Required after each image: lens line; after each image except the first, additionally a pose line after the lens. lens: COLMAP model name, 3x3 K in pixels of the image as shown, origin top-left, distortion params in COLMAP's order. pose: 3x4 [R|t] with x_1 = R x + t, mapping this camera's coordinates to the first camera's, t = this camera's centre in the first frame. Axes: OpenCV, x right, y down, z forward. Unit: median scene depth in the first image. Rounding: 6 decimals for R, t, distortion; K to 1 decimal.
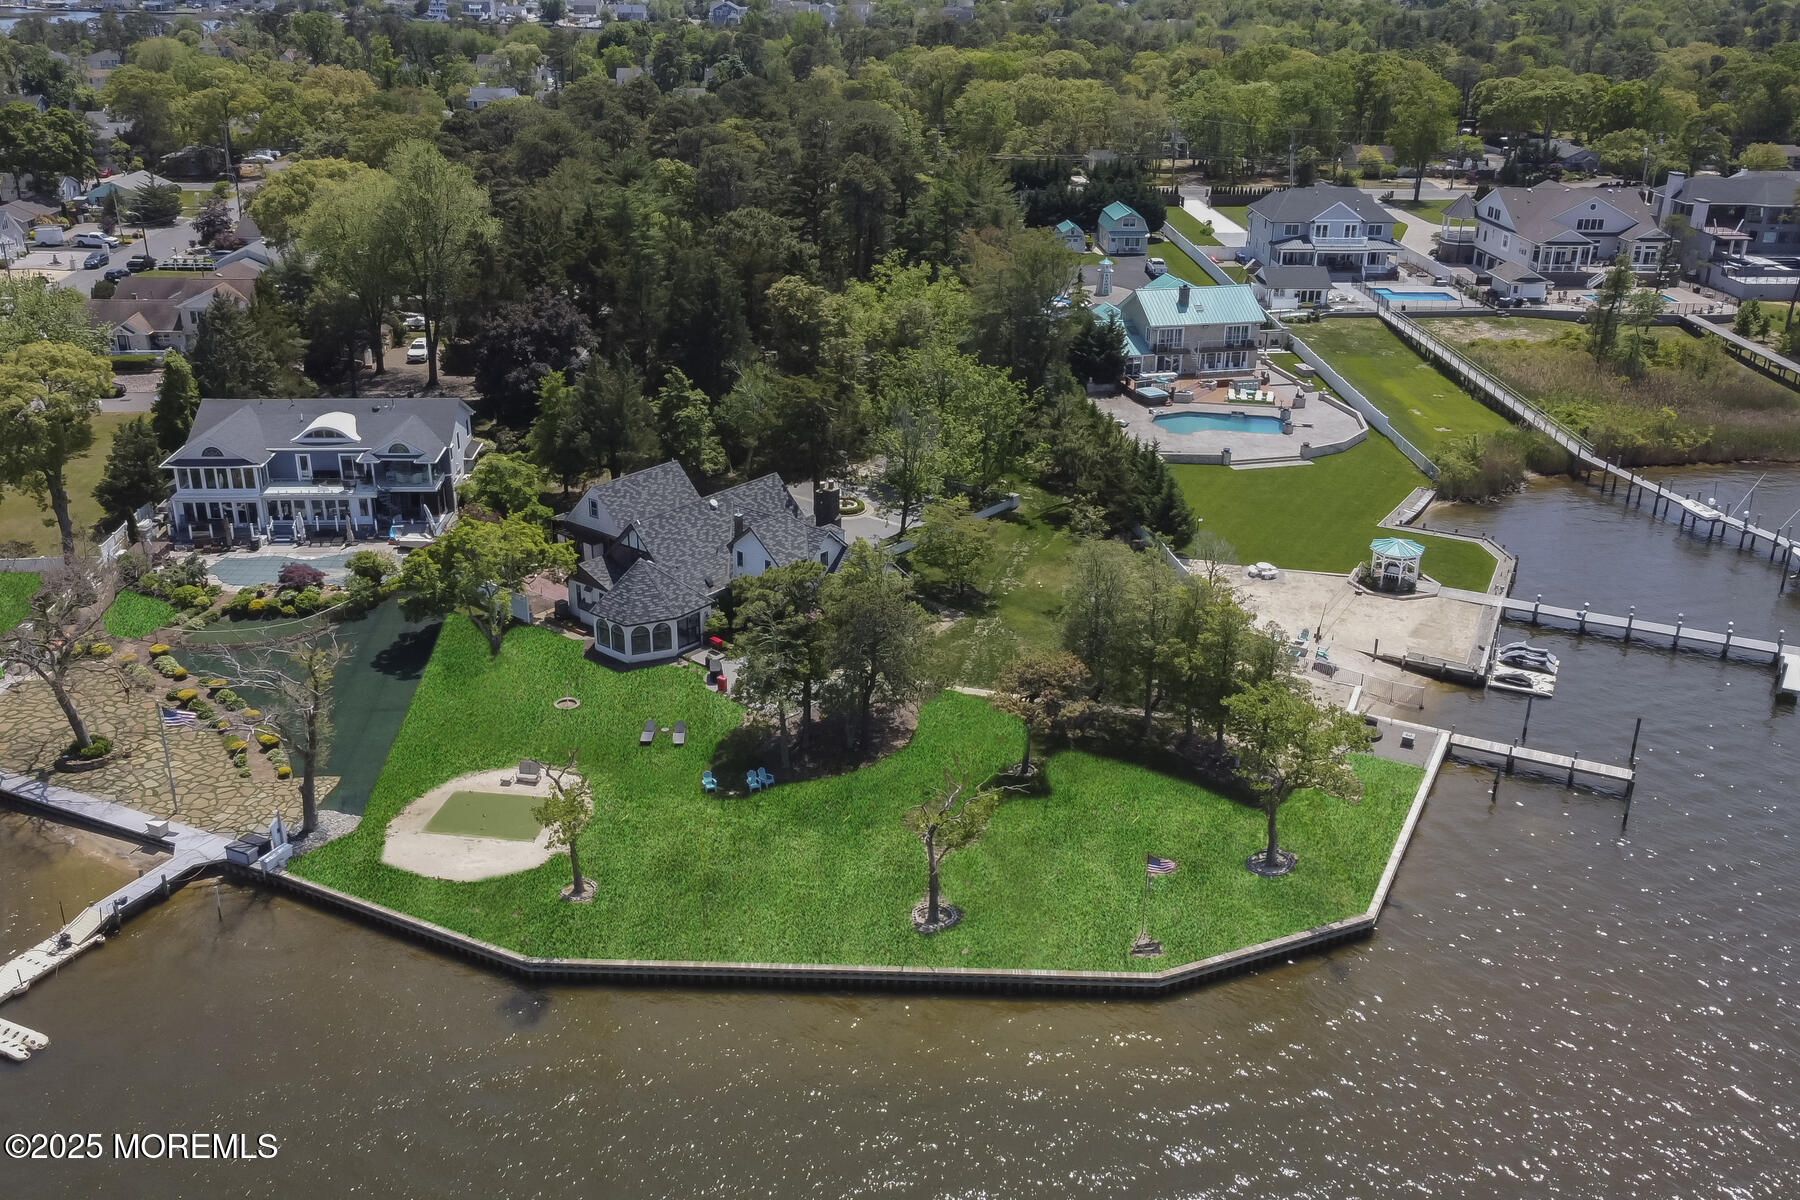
lens RADIAL K [[1756.3, 0, 1099.4], [0, 1756.3, 602.1], [0, 0, 1]] dist [0.005983, -0.010897]
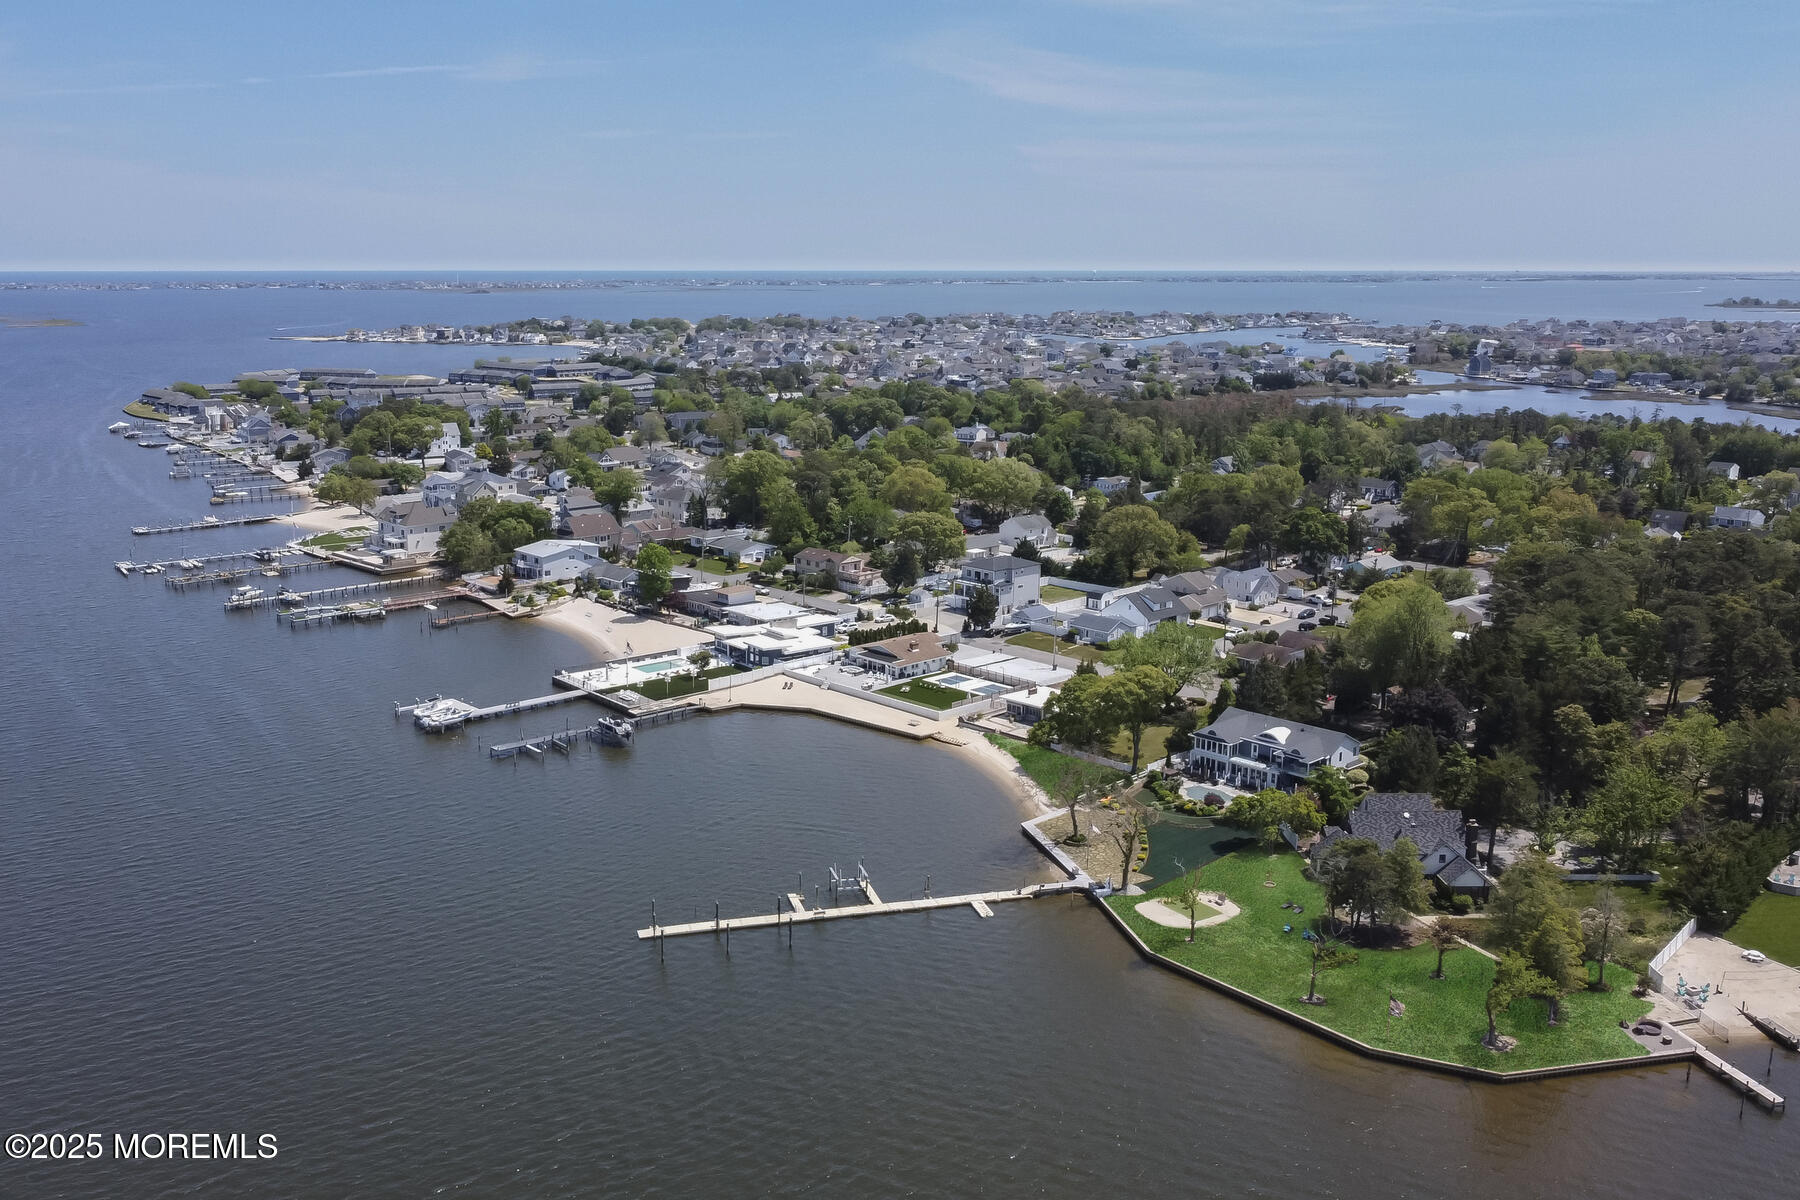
lens RADIAL K [[1627.0, 0, 977.4], [0, 1627.0, 604.4], [0, 0, 1]] dist [0.005524, -0.016221]
pose [[0.681364, 0.148174, -0.716790, 0.418982], [-0.288764, 0.954281, -0.077224, -0.004074], [0.672576, 0.259600, 0.693000, -0.333721]]
